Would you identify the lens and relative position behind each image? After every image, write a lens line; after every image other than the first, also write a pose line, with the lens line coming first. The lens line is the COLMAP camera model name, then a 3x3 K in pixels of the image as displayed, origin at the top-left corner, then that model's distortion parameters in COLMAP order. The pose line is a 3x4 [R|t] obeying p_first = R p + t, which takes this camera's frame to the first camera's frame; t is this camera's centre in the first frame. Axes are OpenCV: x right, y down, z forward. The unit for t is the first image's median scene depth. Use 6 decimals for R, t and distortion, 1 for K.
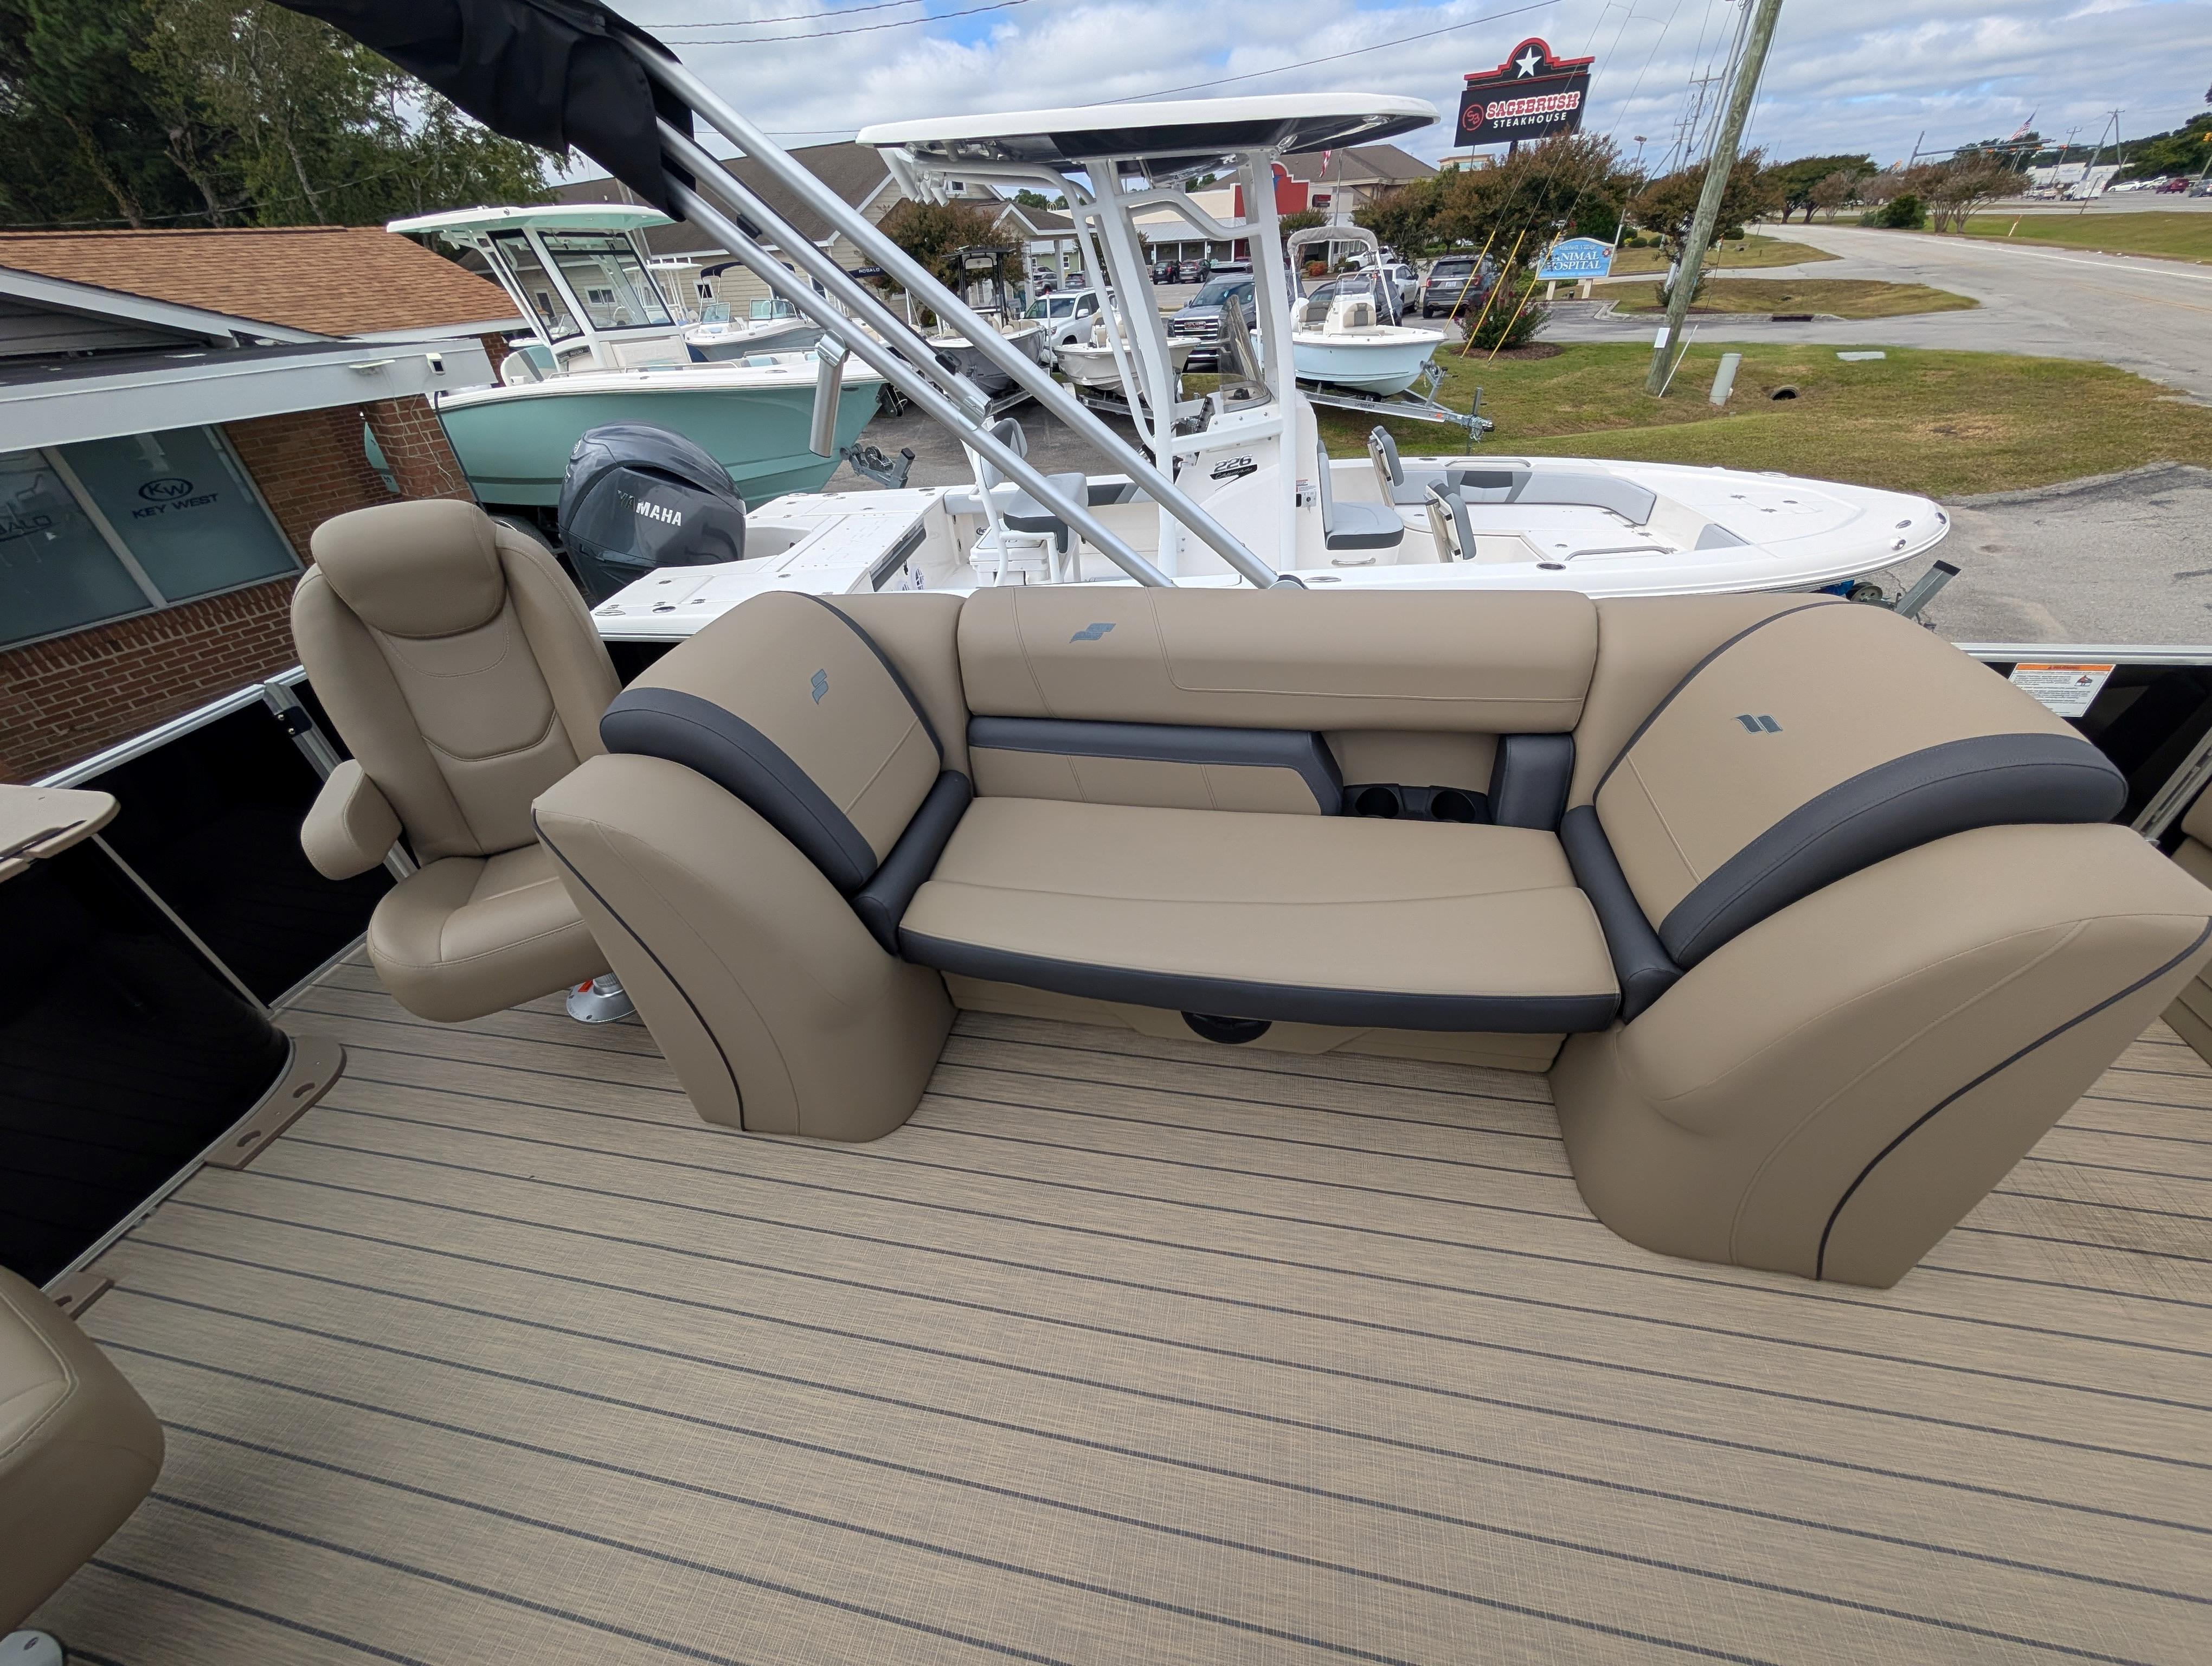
lens RADIAL K [[840.0, 0, 1110.1], [0, 840.0, 830.8], [0, 0, 1]] dist [0.000140, 0.000216]
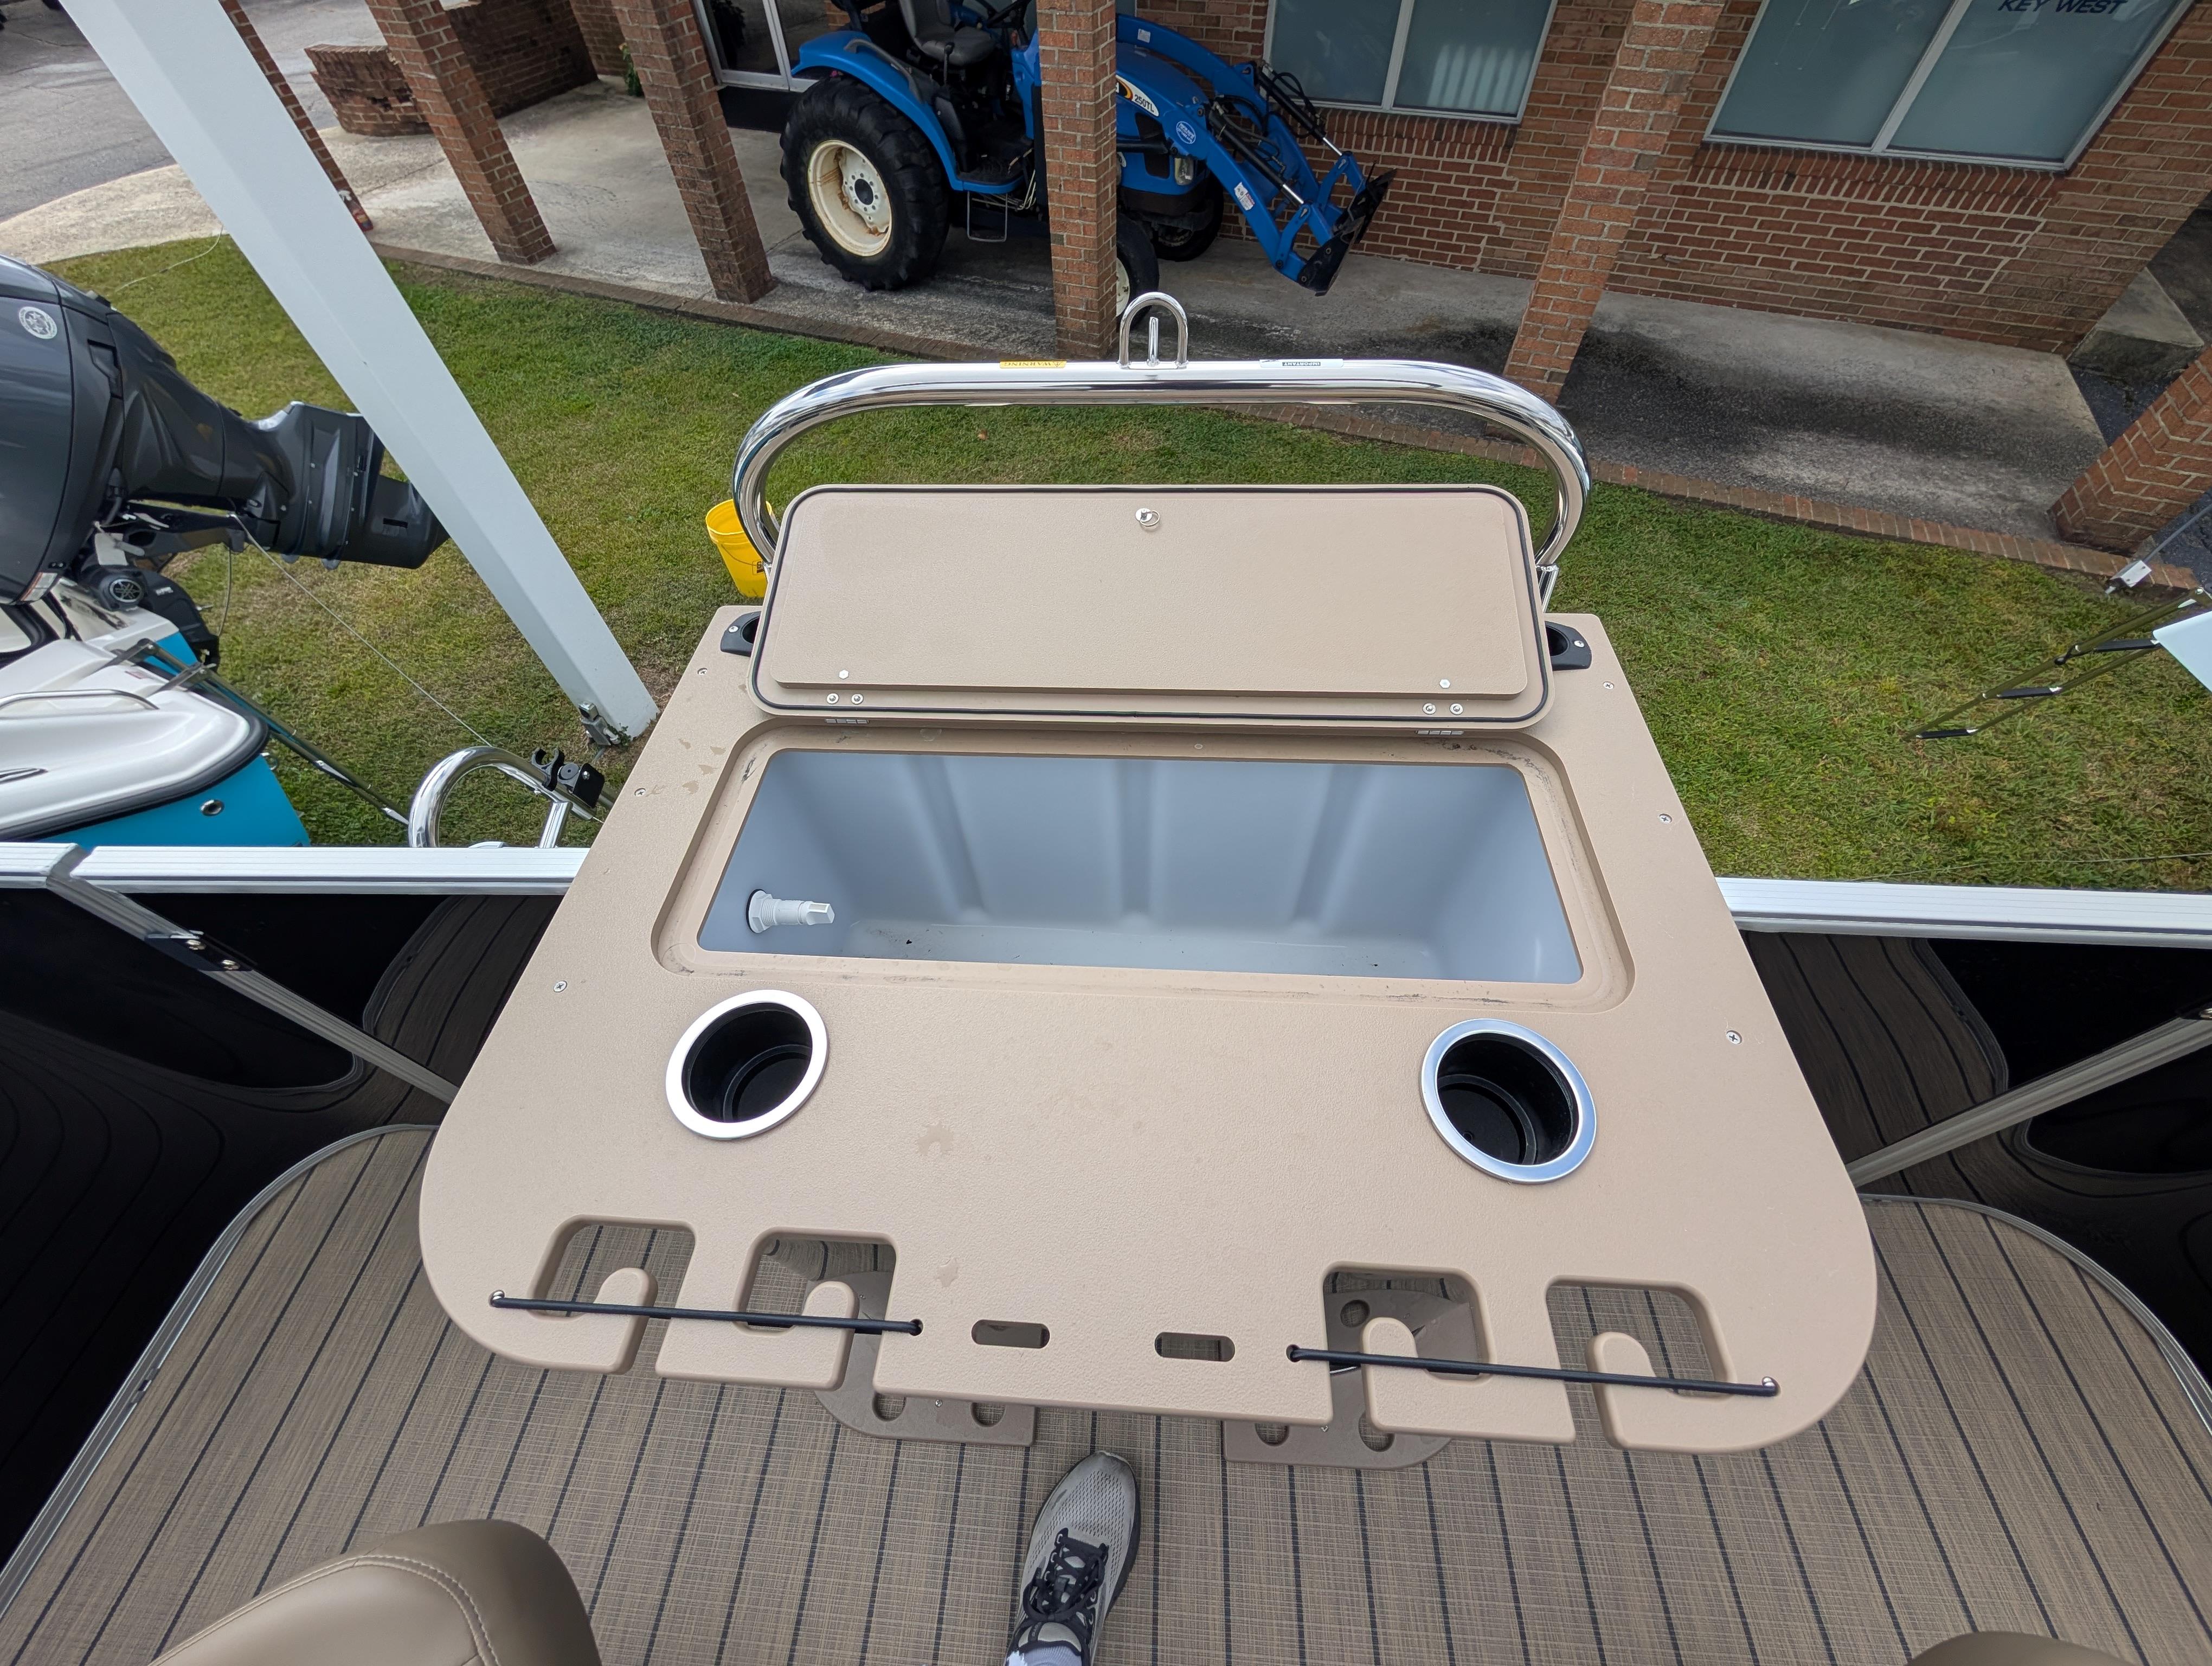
lens RADIAL K [[840.0, 0, 1095.5], [0, 840.0, 837.3], [0, 0, 1]] dist [0.000140, 0.000216]
pose [[0.136459, 0.826275, -0.546488, -0.221642], [-0.558079, 0.519901, 0.646723, -0.029381], [0.818491, 0.216732, 0.532072, 0.107146]]
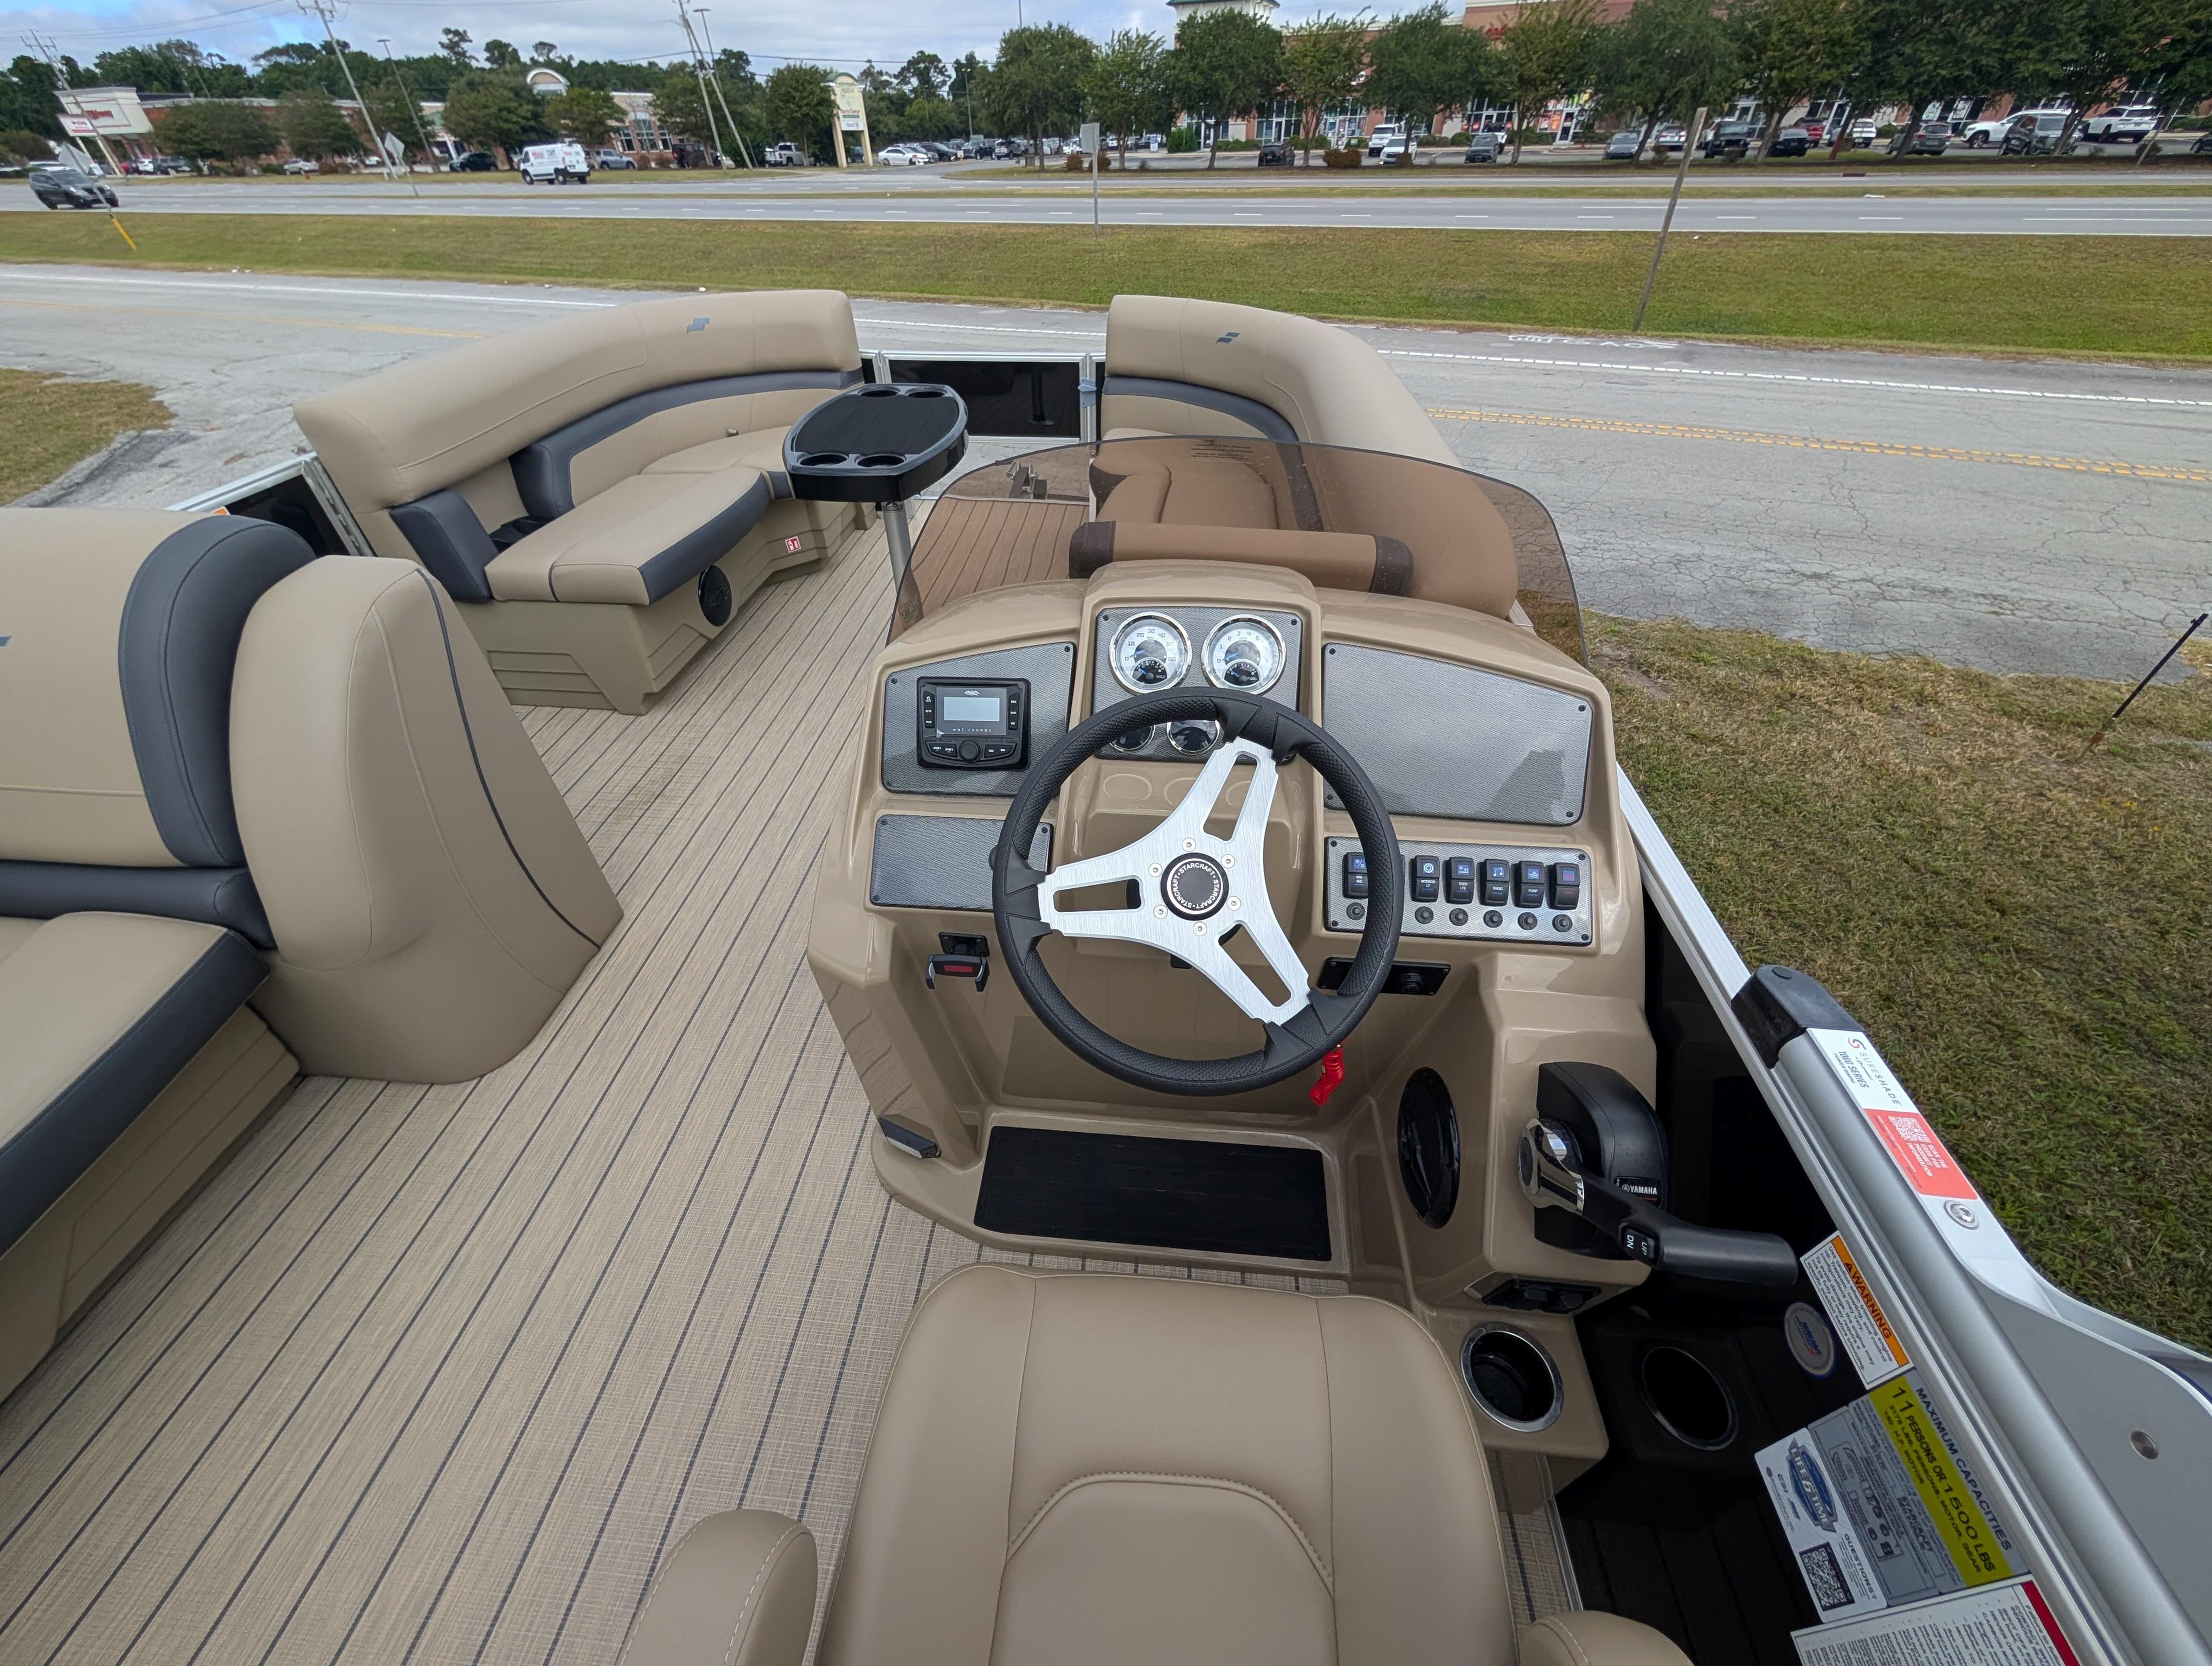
lens RADIAL K [[840.0, 0, 1101.7], [0, 840.0, 828.0], [0, 0, 1]] dist [0.000140, 0.000216]
pose [[-0.114372, -0.592345, 0.797525, -0.025087], [0.593821, 0.602826, 0.532895, 0.030703], [-0.796427, 0.534536, 0.282800, -0.011363]]
